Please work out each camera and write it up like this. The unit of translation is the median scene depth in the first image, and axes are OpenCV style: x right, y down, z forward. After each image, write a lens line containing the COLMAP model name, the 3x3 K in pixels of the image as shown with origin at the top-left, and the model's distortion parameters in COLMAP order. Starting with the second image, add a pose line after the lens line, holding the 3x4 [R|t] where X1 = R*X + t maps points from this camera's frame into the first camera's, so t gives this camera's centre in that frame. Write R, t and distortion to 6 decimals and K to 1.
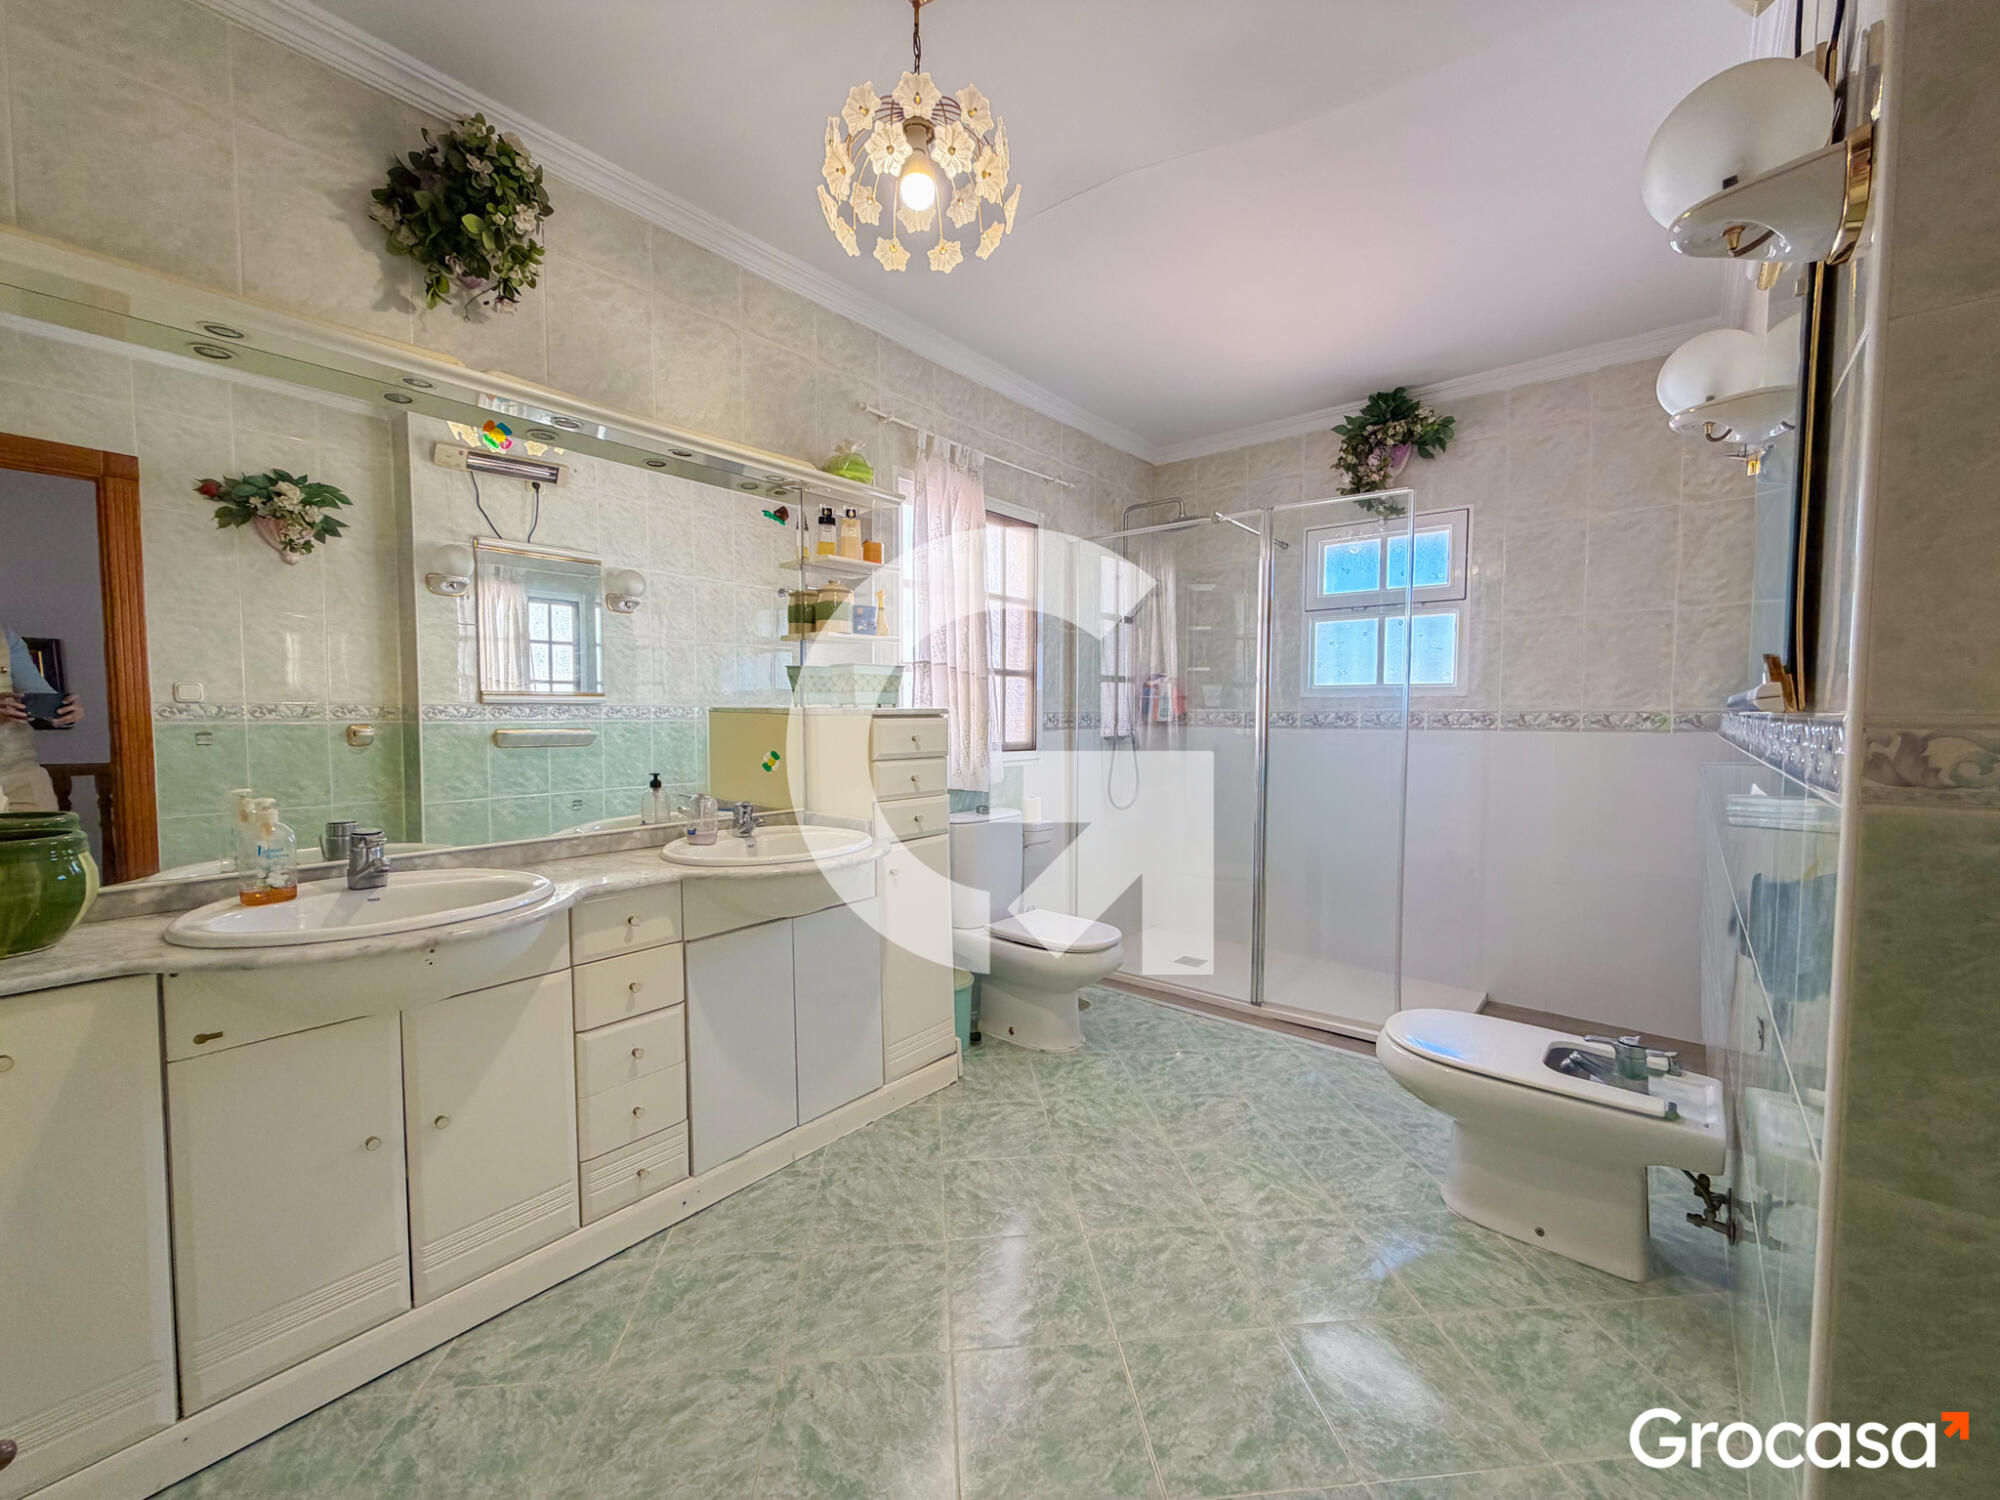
lens RADIAL K [[797.2, 0, 989.7], [0, 797.2, 749.1], [0, 0, 1]] dist [-0.000261, 0.000079]
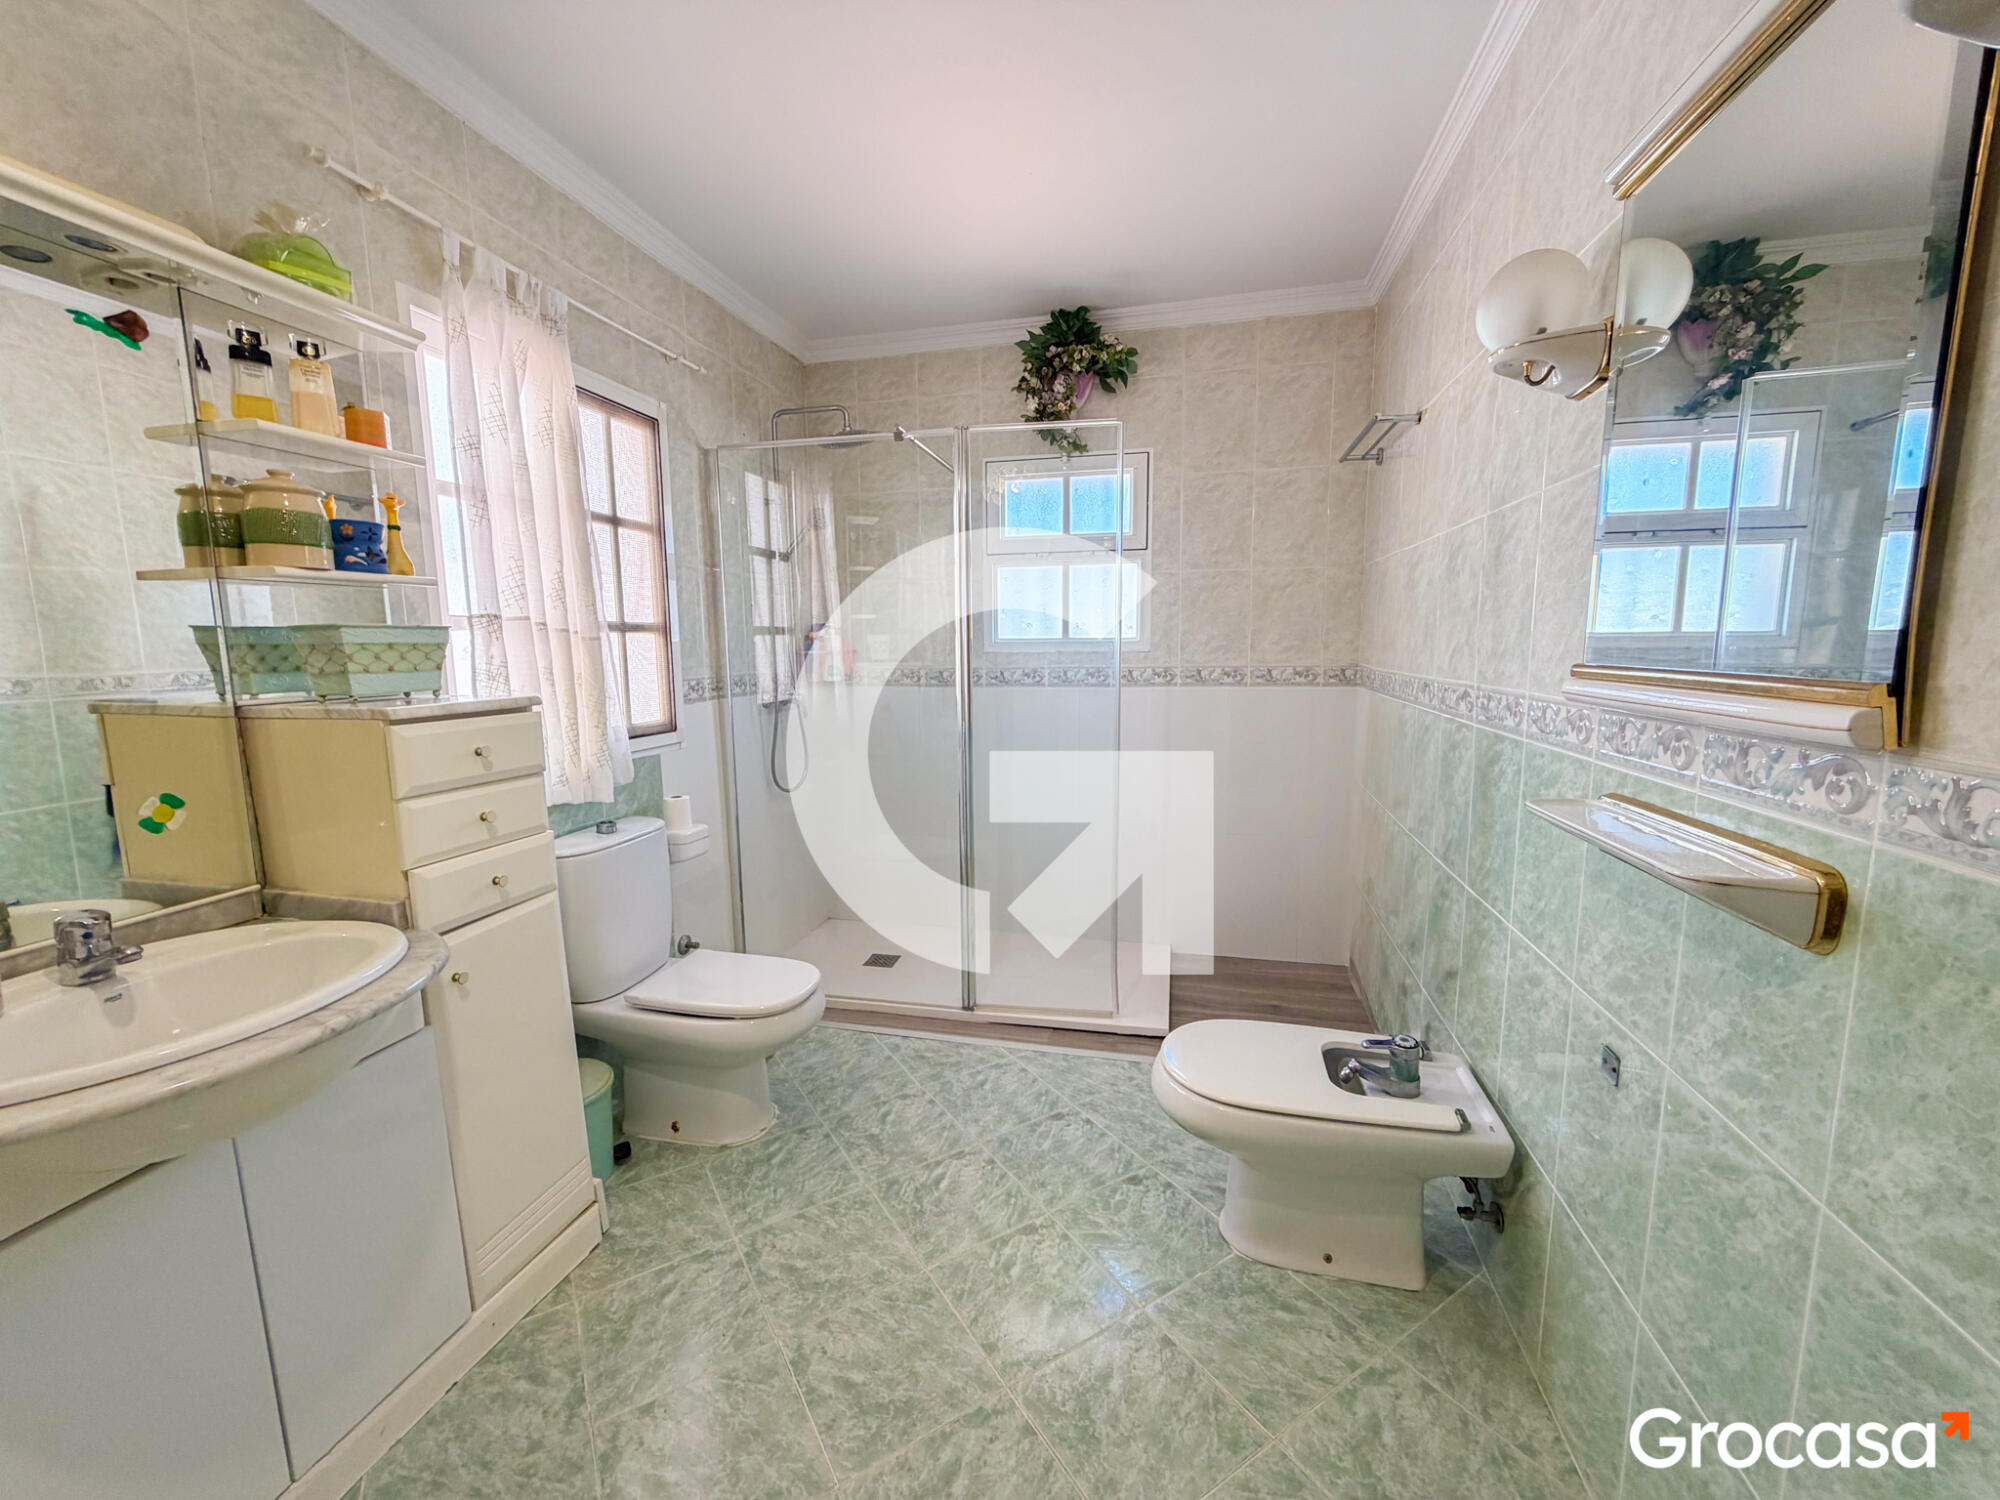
lens RADIAL K [[797.2, 0, 993.3], [0, 797.2, 749.1], [0, 0, 1]] dist [-0.000261, 0.000079]
pose [[0.891665, -0.071117, 0.447074, -0.015339], [0.034254, 0.995351, 0.090015, -0.048324], [-0.451398, -0.064949, 0.889956, 0.251026]]
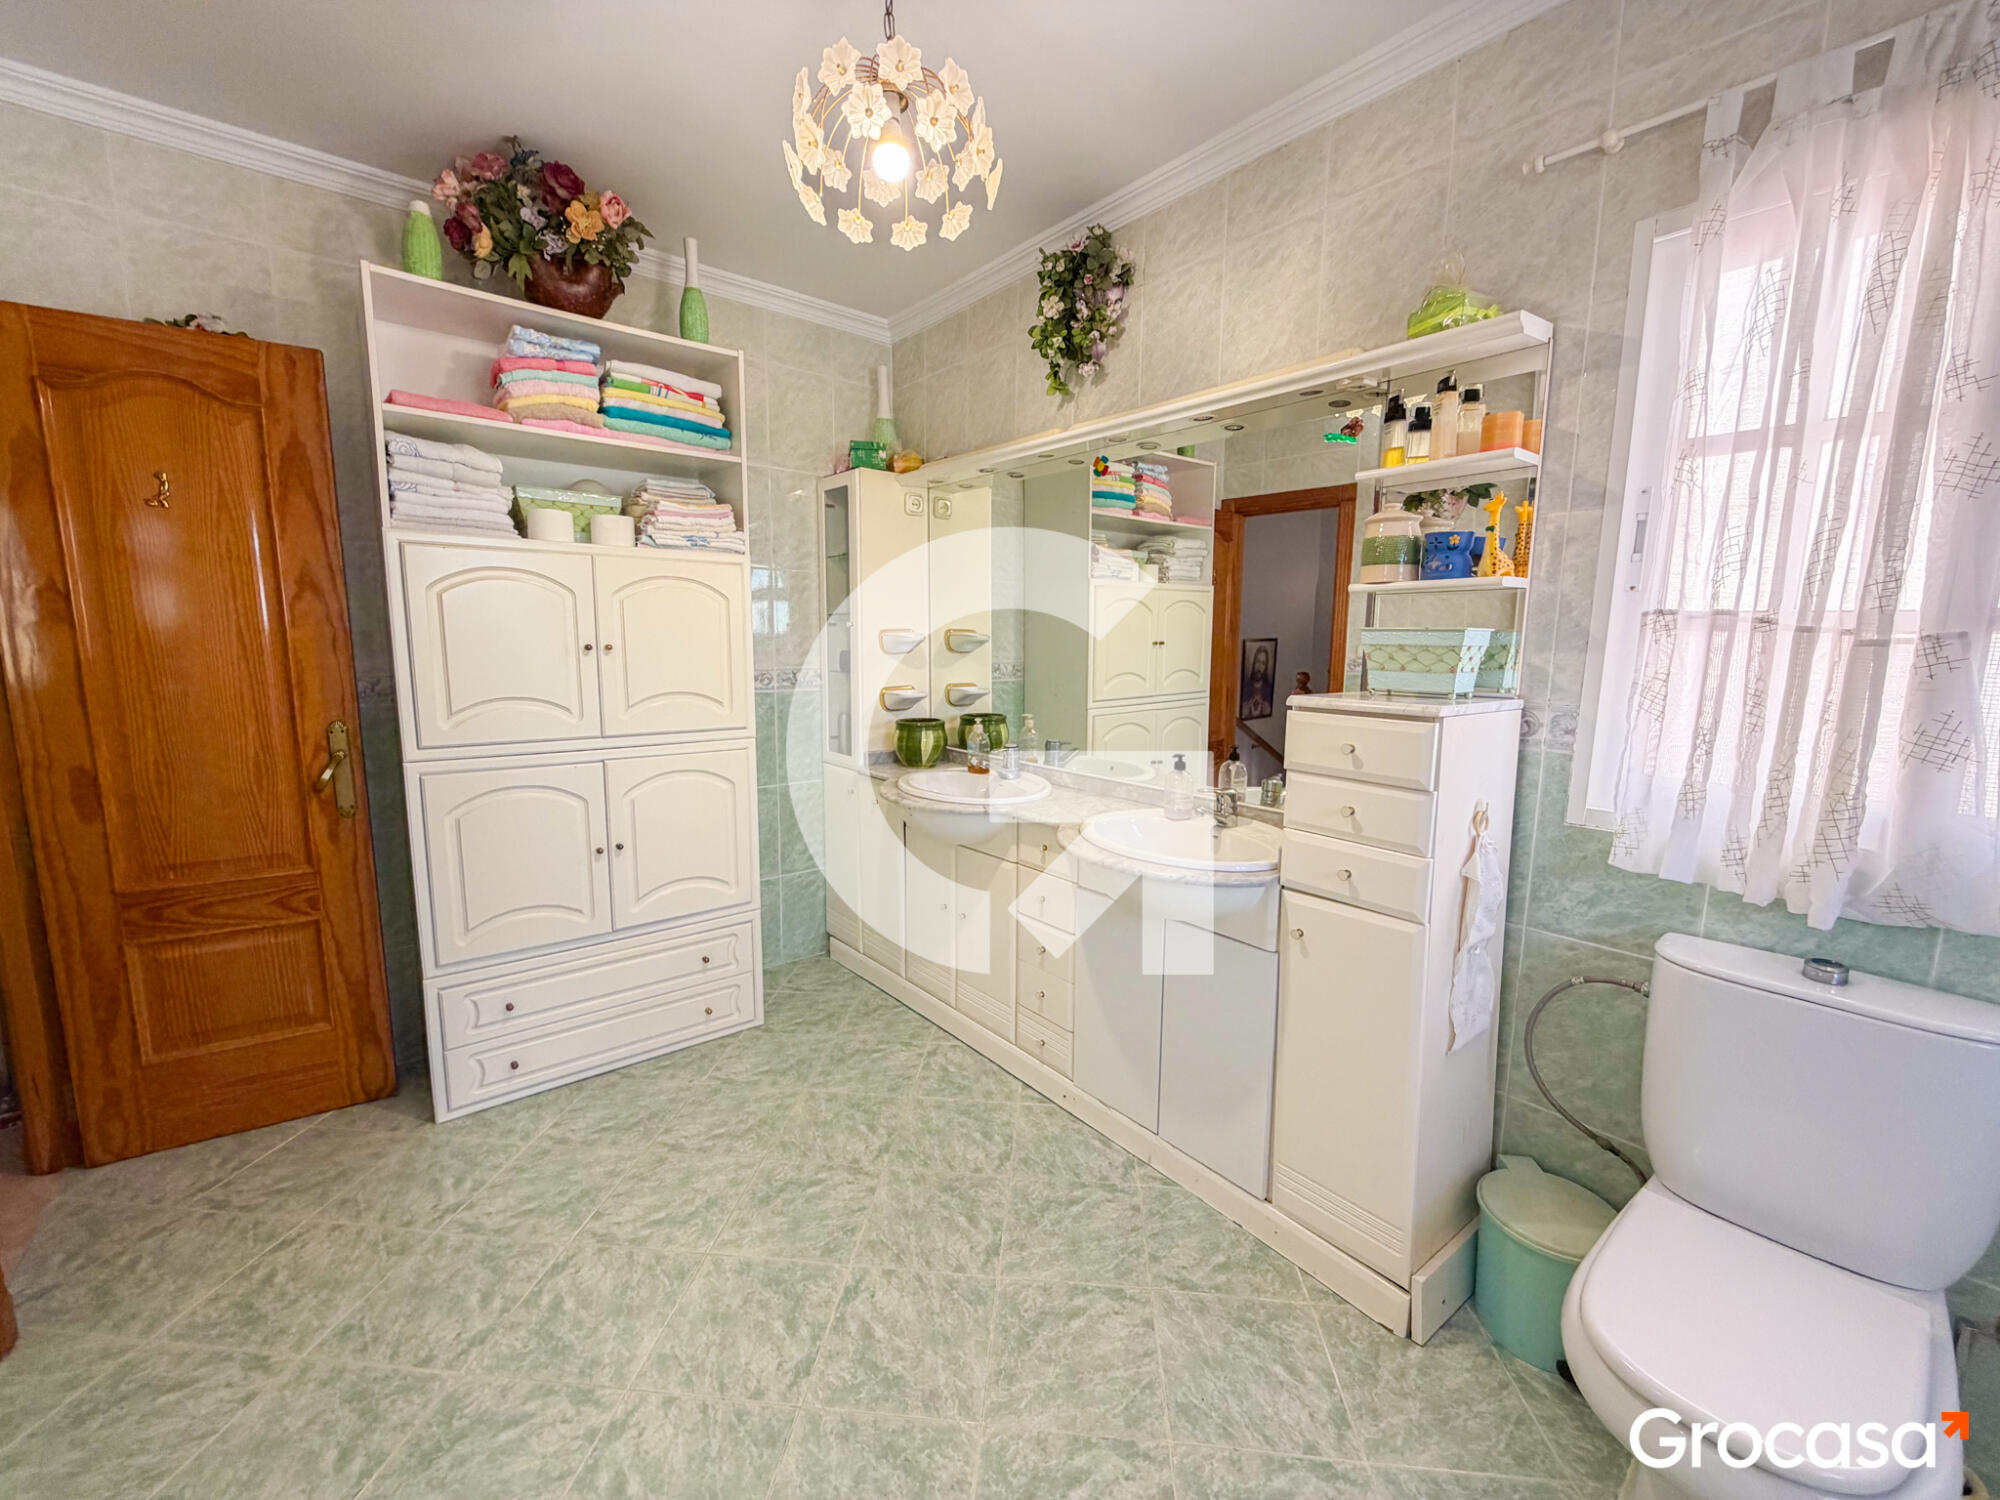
lens RADIAL K [[797.2, 0, 996.4], [0, 797.2, 748.6], [0, 0, 1]] dist [-0.000261, 0.000079]
pose [[-0.178987, 0.133798, -0.974711, 0.493958], [-0.058489, 0.987510, 0.146296, -0.077083], [0.982111, 0.083195, -0.168925, 0.717032]]
